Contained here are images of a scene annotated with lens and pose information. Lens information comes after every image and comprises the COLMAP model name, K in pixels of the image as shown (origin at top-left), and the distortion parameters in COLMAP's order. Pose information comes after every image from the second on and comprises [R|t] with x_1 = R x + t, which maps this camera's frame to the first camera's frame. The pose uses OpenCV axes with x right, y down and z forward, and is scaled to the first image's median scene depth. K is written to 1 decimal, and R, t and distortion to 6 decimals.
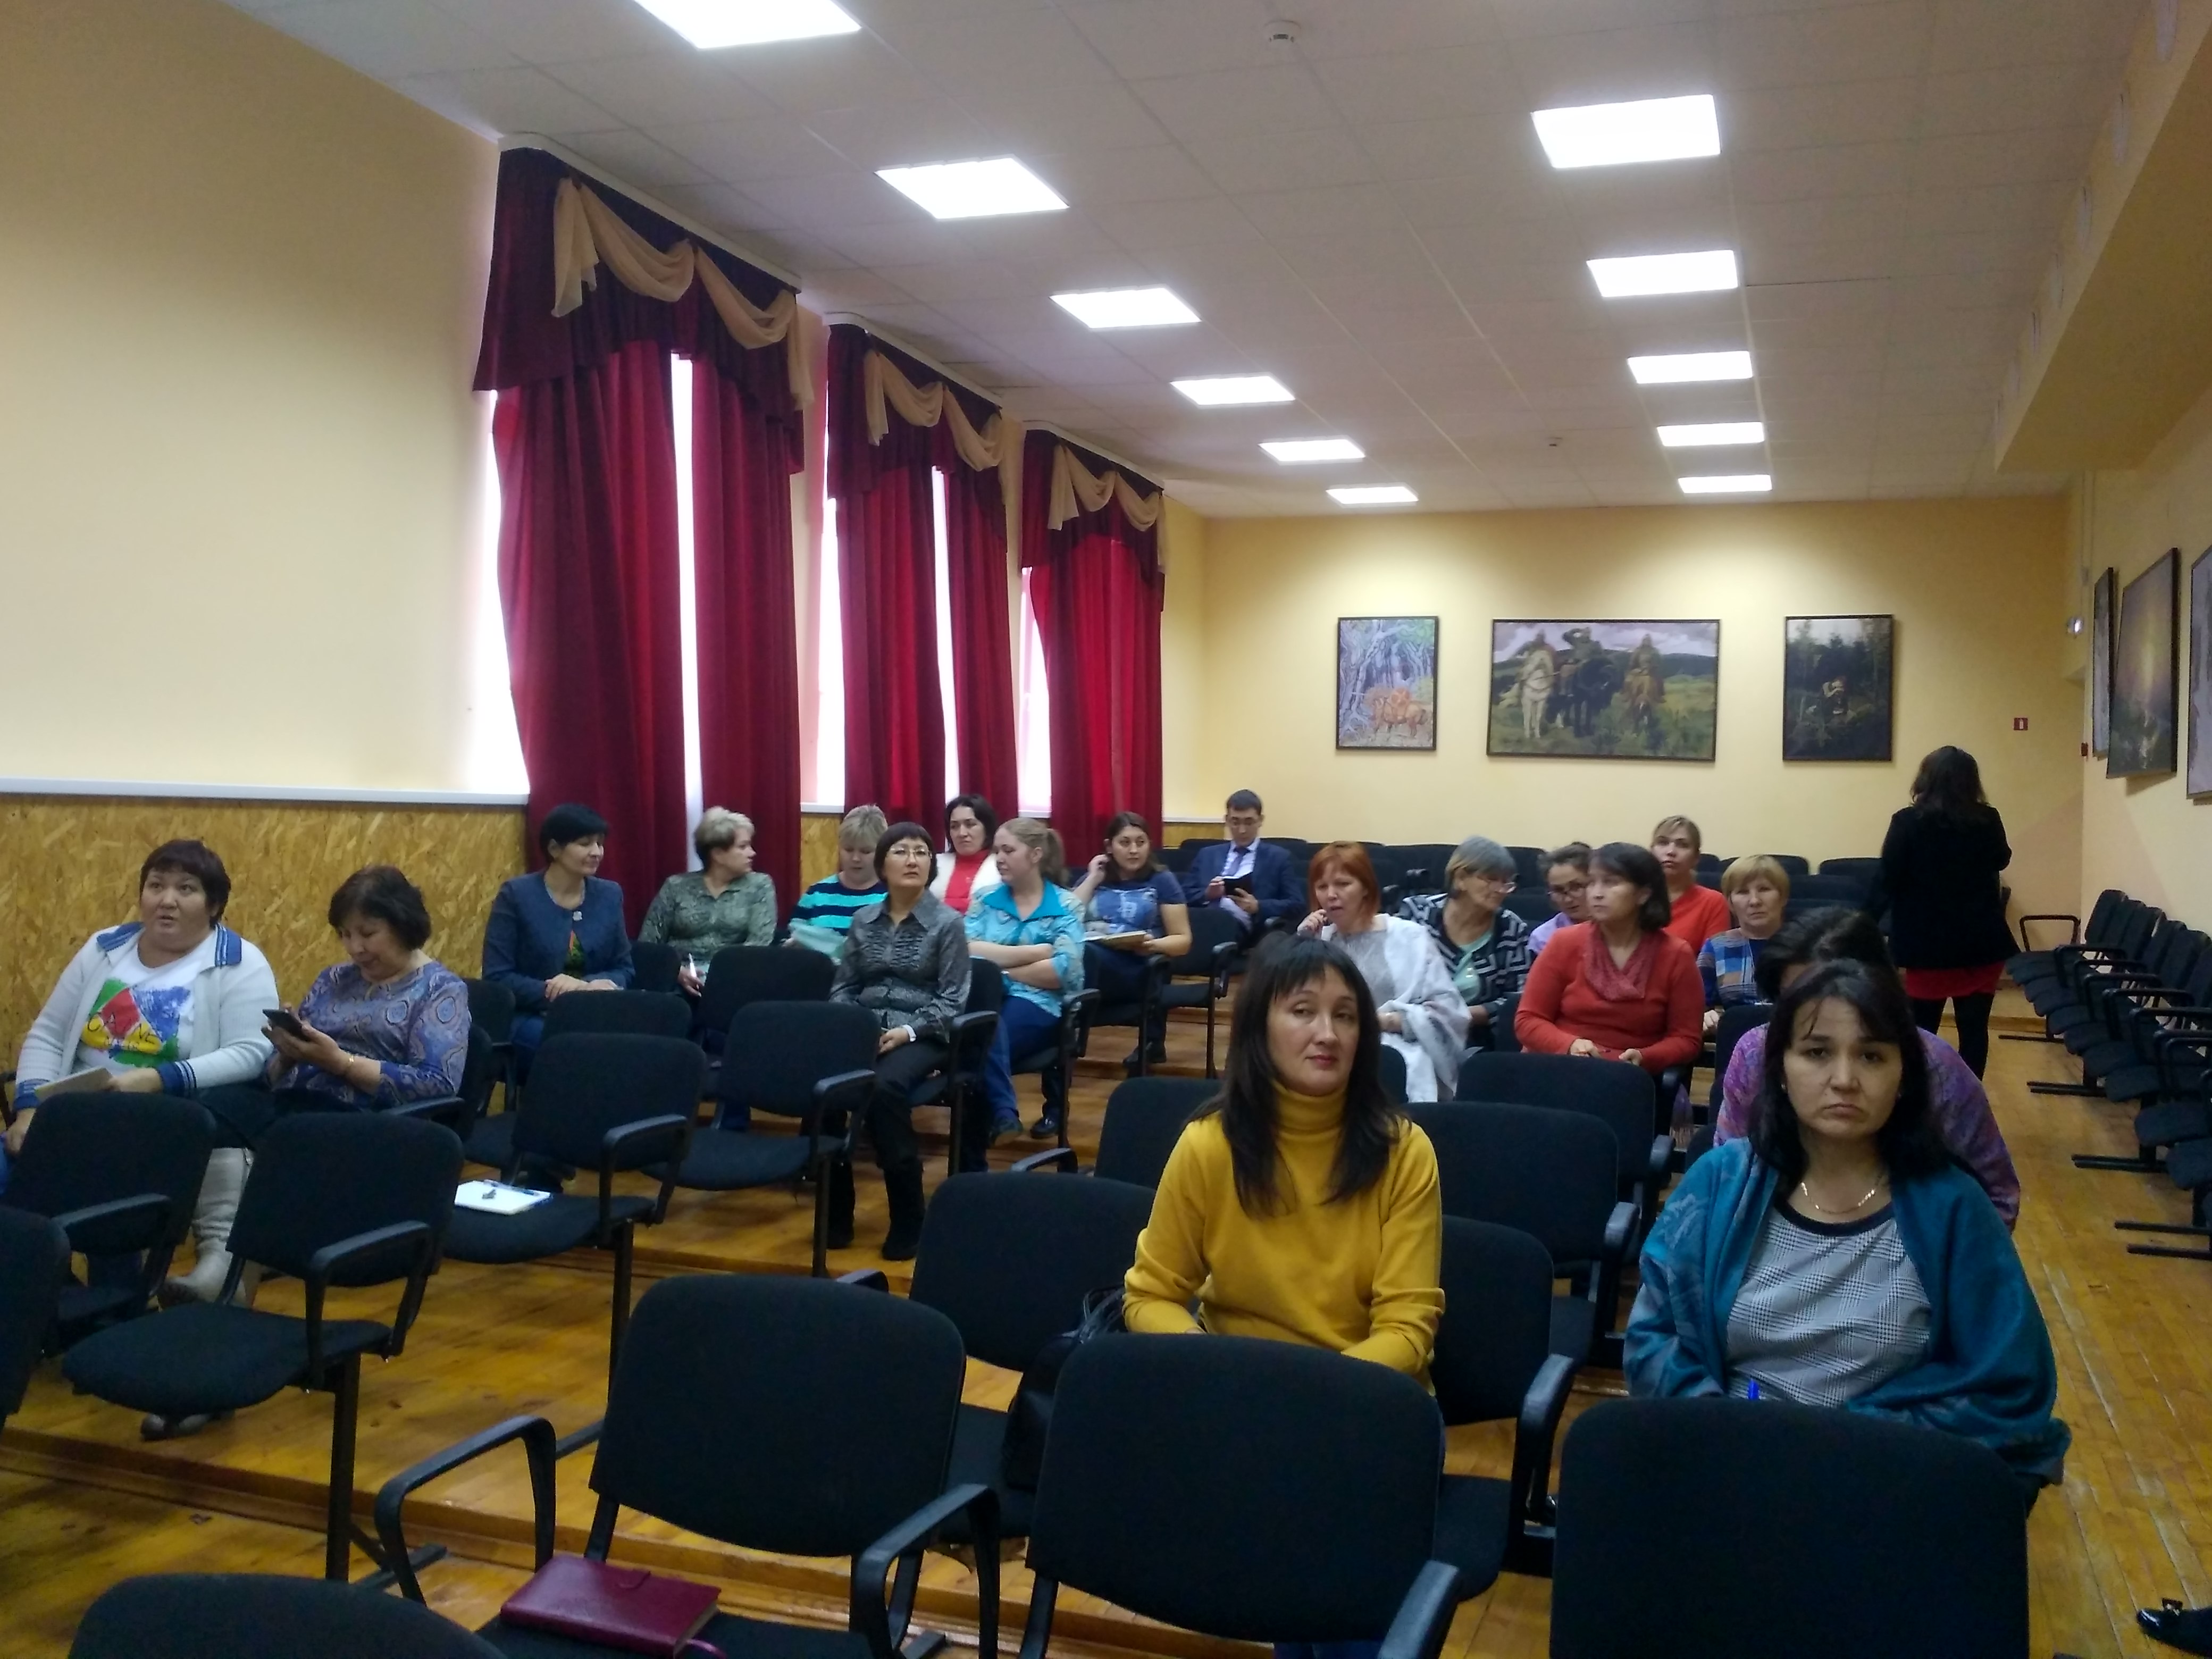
lens RADIAL K [[2009.1, 0, 1106.0], [0, 2009.1, 829.5], [0, 0, 1]] dist [0.408917, 0.001457]
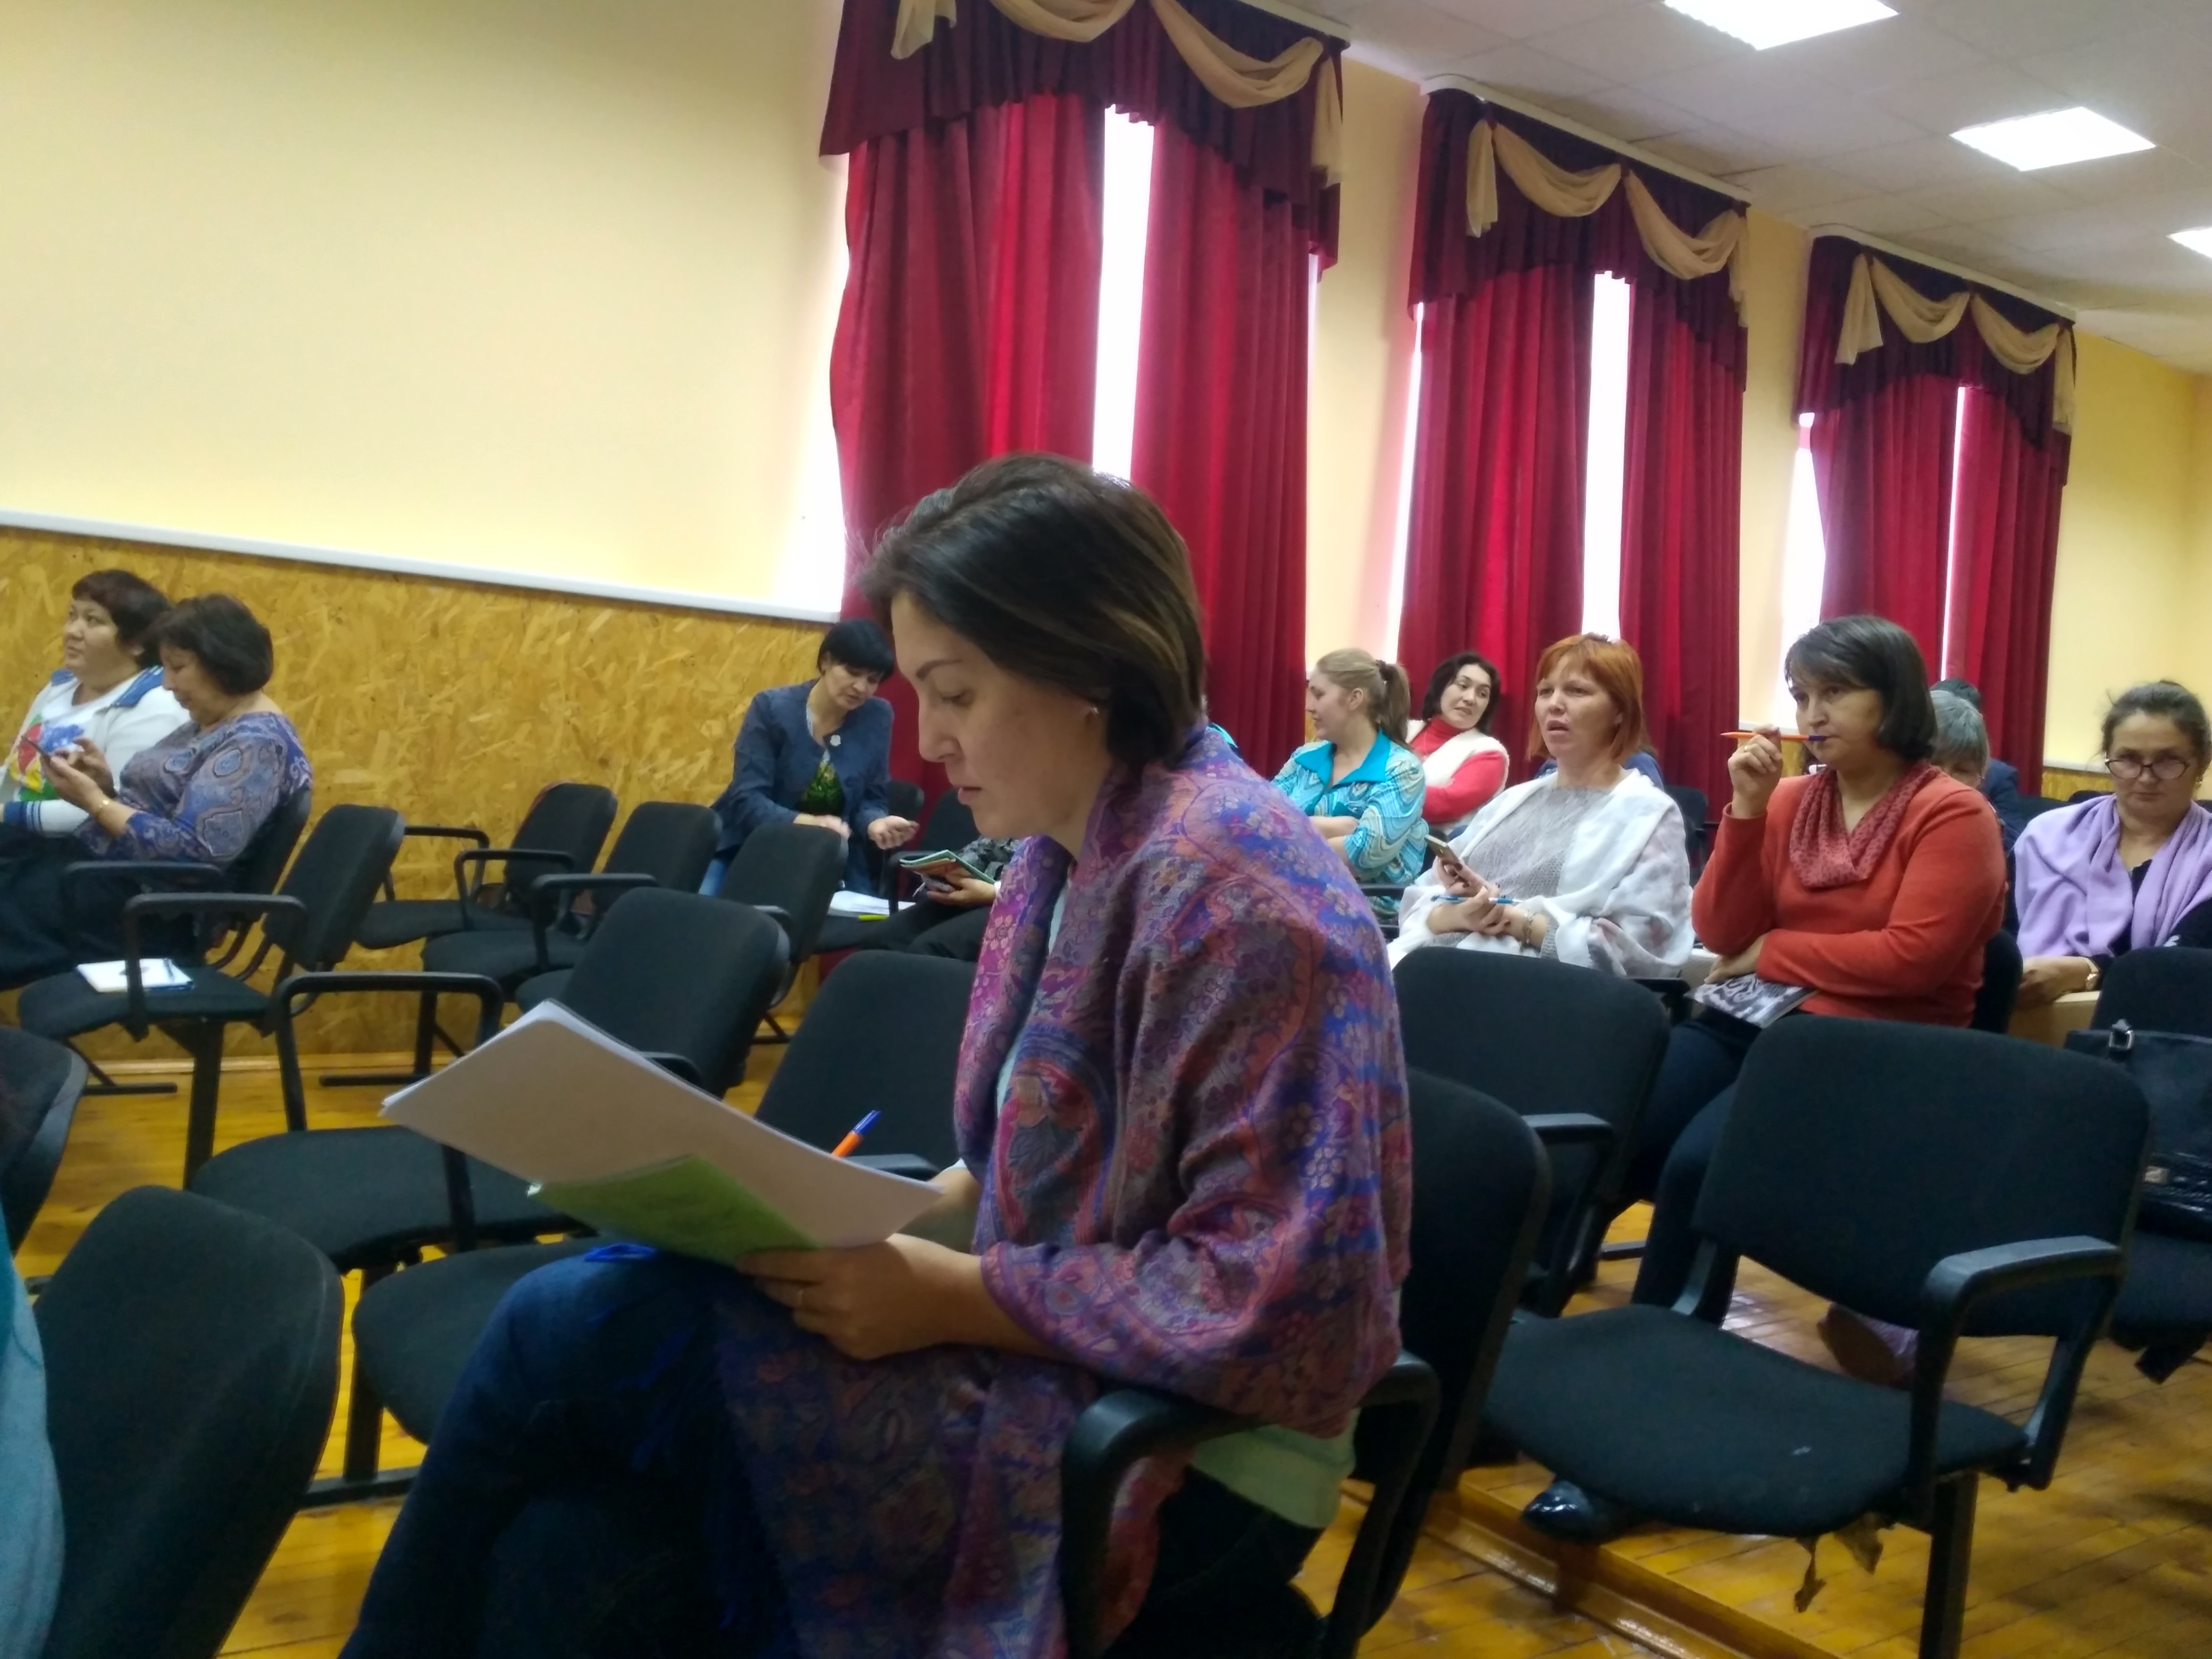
lens RADIAL K [[1846.9, 0, 1106.0], [0, 1846.9, 829.5], [0, 0, 1]] dist [0.021860, 0.005482]
pose [[0.820590, 0.058710, -0.568494, 0.272357], [-0.057809, 0.998135, 0.019636, 0.055645], [0.568587, 0.016751, 0.822453, 0.451103]]
